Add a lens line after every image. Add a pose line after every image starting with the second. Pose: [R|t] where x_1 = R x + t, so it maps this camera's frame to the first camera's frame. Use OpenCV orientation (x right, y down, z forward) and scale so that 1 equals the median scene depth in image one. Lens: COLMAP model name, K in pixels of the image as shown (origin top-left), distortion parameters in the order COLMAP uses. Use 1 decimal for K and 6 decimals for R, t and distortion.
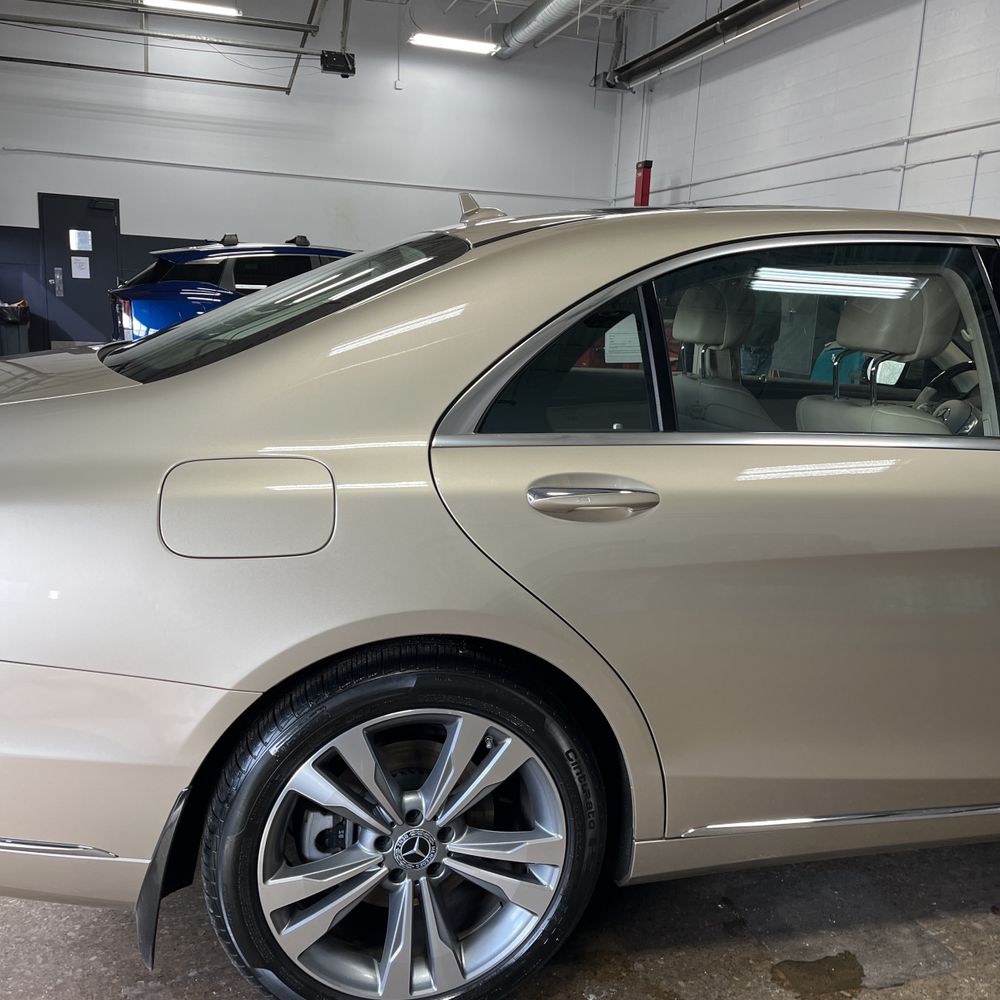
lens RADIAL K [[1013.5, 0, 507.2], [0, 1013.5, 503.3], [0, 0, 1]] dist [0.026507, 0.000000]
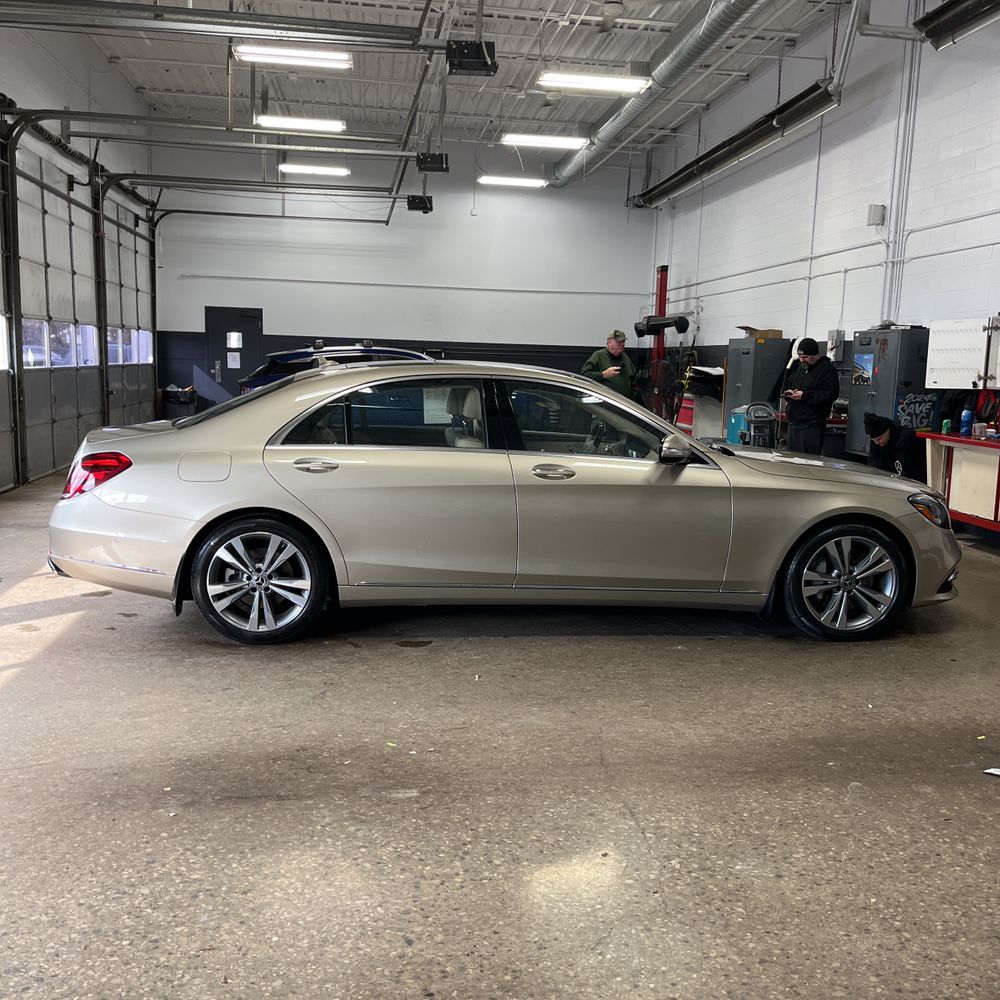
lens RADIAL K [[1013.5, 0, 504.2], [0, 1013.5, 507.6], [0, 0, 1]] dist [0.026507, 0.000000]
pose [[0.987495, 0.000984, -0.157647, 0.206024], [-0.010791, 0.998057, -0.061363, 0.055522], [0.157280, 0.062297, 0.985587, -0.351189]]
